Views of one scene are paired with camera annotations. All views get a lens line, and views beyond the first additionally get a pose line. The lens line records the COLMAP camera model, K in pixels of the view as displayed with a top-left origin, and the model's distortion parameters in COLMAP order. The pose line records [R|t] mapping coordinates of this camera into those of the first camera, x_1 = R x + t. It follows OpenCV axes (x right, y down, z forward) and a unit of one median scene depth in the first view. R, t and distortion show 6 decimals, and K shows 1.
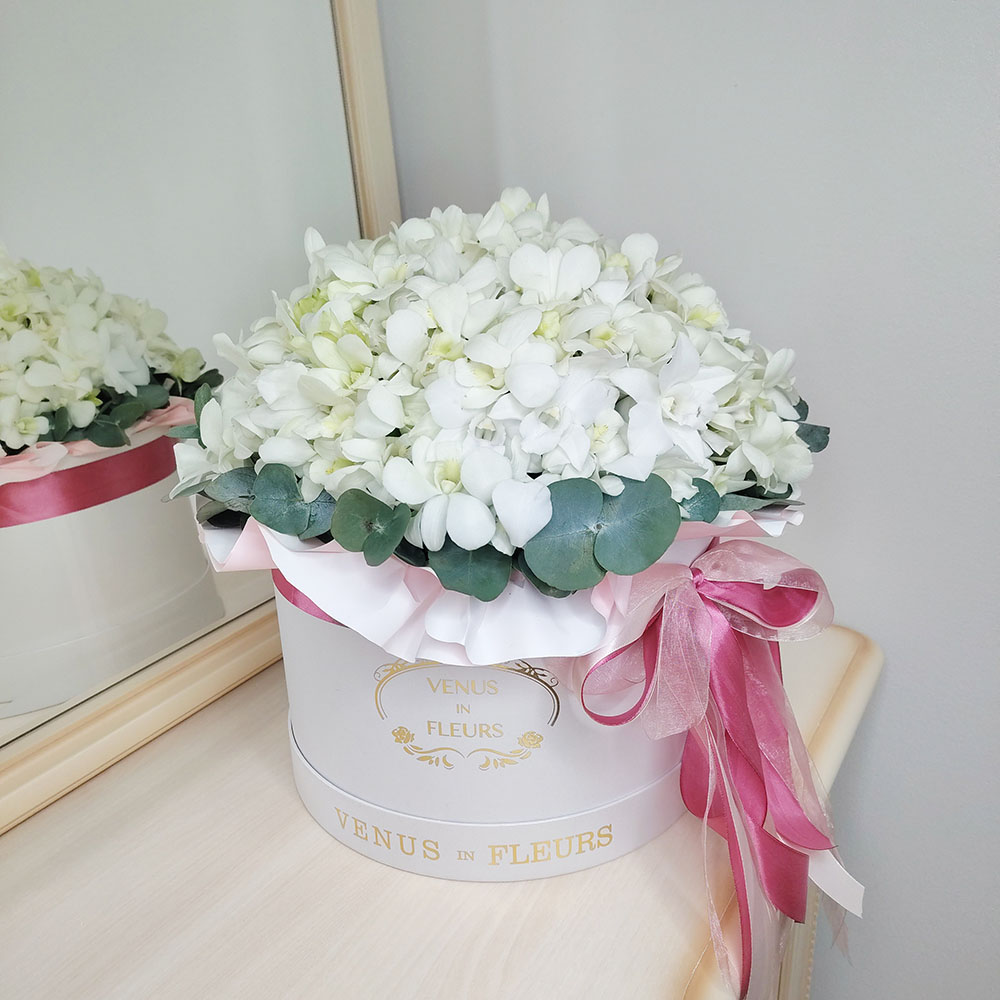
lens RADIAL K [[953.5, 0, 499.2], [0, 953.5, 500.7], [0, 0, 1]] dist [0.007587, 0.000000]
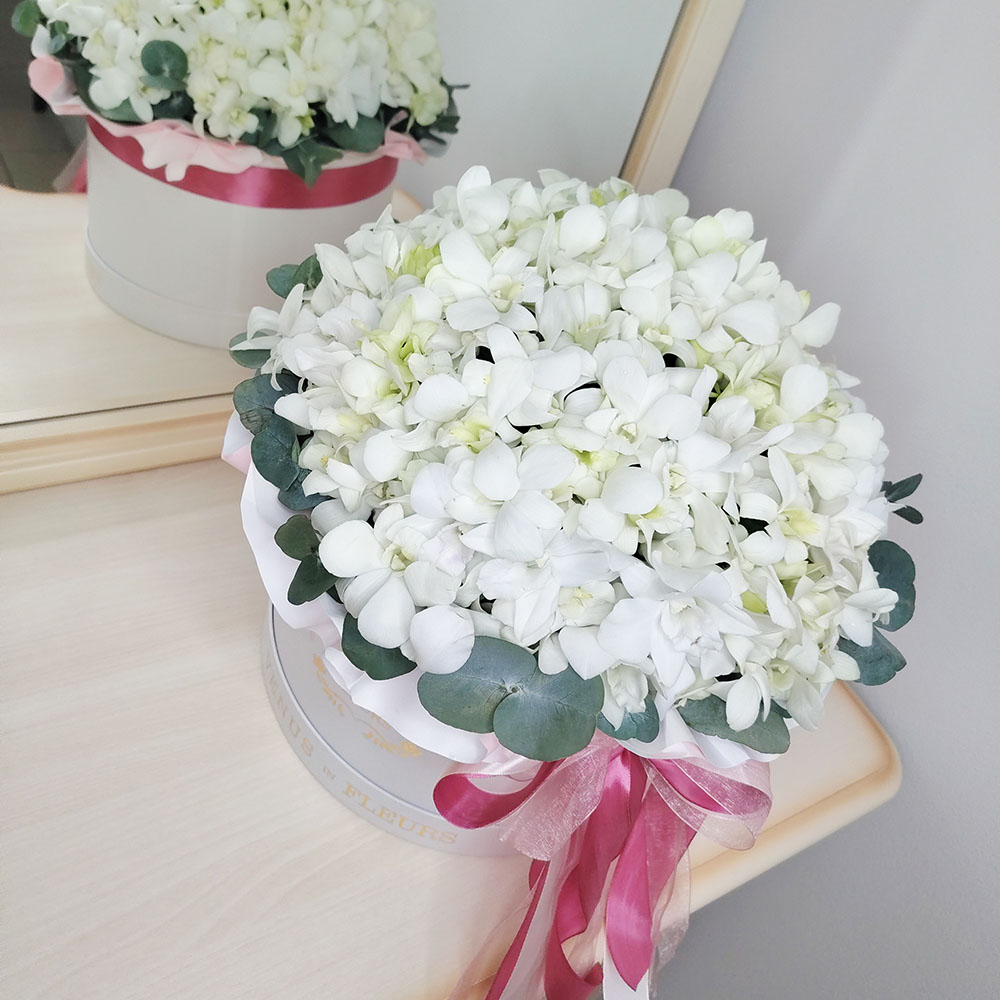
lens RADIAL K [[953.5, 0, 481.3], [0, 953.5, 401.2], [0, 0, 1]] dist [0.007587, 0.000000]
pose [[0.819965, 0.537909, -0.195732, 0.093690], [-0.451635, 0.818042, 0.356136, -0.440995], [0.351686, -0.203620, 0.913705, 0.178969]]
